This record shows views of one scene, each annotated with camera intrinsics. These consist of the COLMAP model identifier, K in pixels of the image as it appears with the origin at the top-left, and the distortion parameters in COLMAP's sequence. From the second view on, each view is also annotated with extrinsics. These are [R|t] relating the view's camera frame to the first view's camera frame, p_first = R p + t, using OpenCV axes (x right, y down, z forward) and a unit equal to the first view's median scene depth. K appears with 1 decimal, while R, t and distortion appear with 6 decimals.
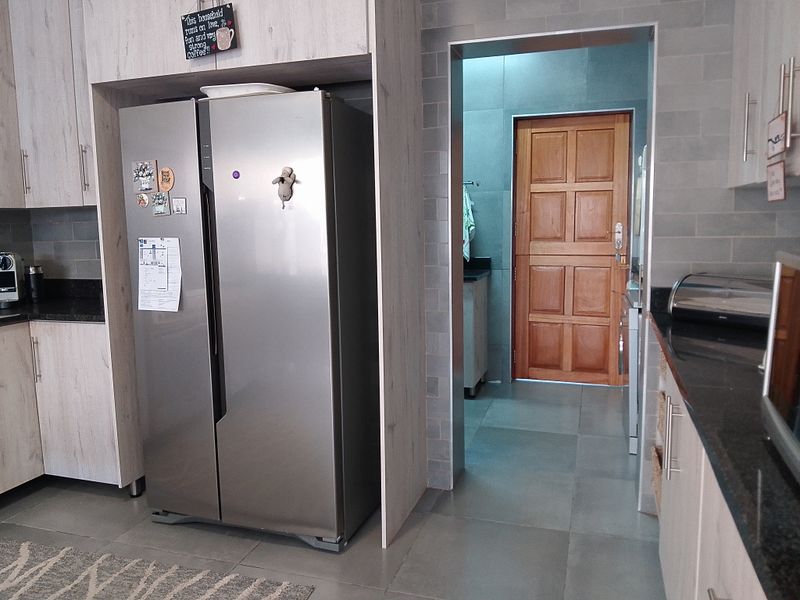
lens RADIAL K [[632.7, 0, 400.0], [0, 632.7, 300.0], [0, 0, 1]] dist [0.064617, -0.122665]
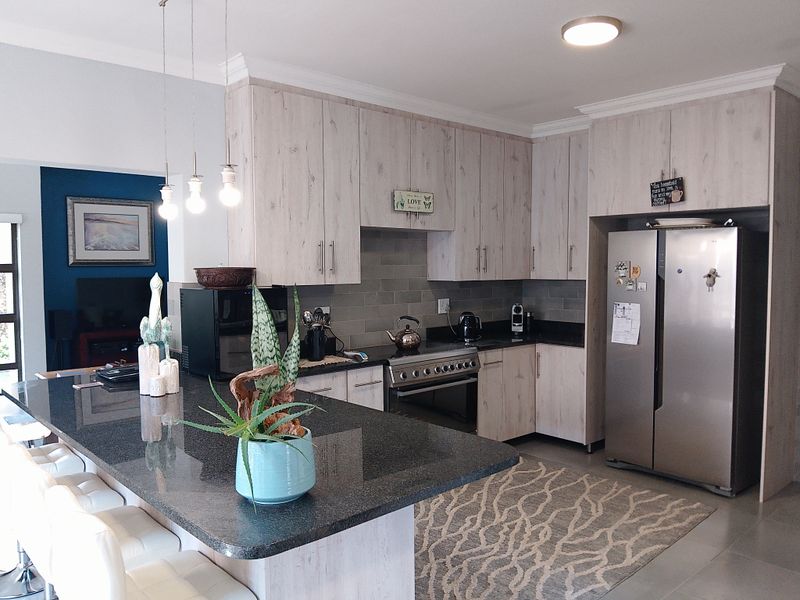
lens RADIAL K [[632.7, 0, 400.0], [0, 632.7, 300.0], [0, 0, 1]] dist [0.064617, -0.122665]
pose [[0.866950, 0.044542, -0.496401, -0.041064], [-0.076711, 0.996055, -0.044598, 0.023535], [0.492457, 0.076743, 0.866947, -0.880050]]
